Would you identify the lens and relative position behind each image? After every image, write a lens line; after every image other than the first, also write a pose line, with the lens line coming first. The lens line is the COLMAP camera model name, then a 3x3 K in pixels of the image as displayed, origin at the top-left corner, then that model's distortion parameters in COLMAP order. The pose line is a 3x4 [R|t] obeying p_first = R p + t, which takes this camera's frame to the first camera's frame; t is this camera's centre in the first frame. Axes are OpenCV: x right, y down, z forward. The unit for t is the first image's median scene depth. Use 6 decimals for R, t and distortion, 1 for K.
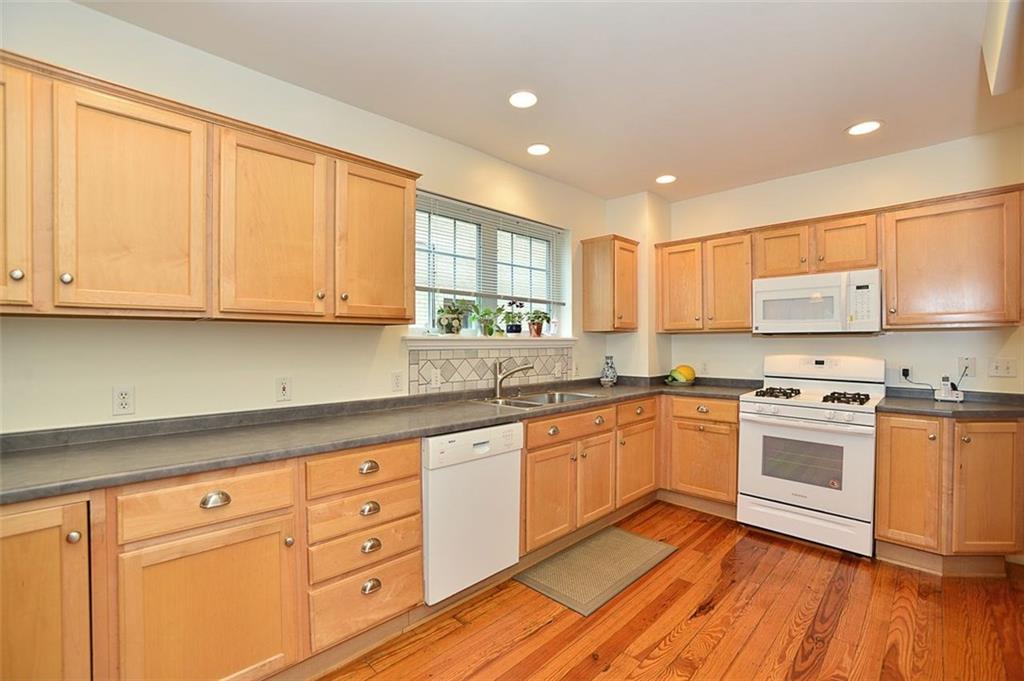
lens RADIAL K [[449.9, 0, 496.8], [0, 449.9, 342.1], [0, 0, 1]] dist [-0.039318, 0.009863]
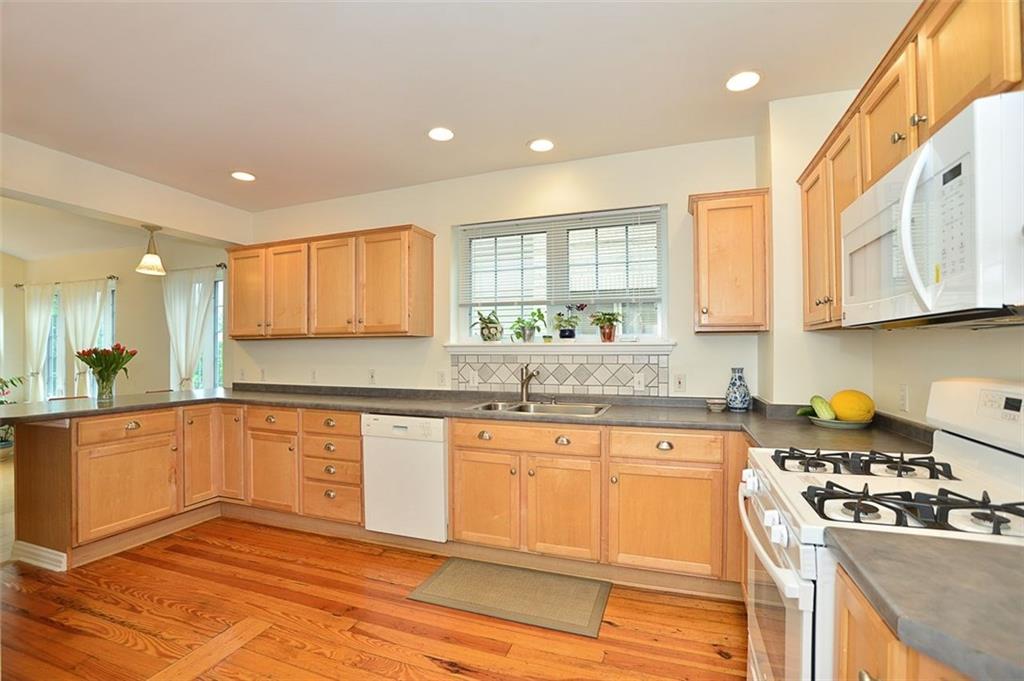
lens RADIAL K [[449.9, 0, 519.1], [0, 449.9, 350.9], [0, 0, 1]] dist [-0.039318, 0.009863]
pose [[0.442690, -0.000491, -0.896675, 0.915201], [0.001005, 0.999999, -0.000052, 0.006335], [0.896674, -0.000878, 0.442690, 0.534147]]
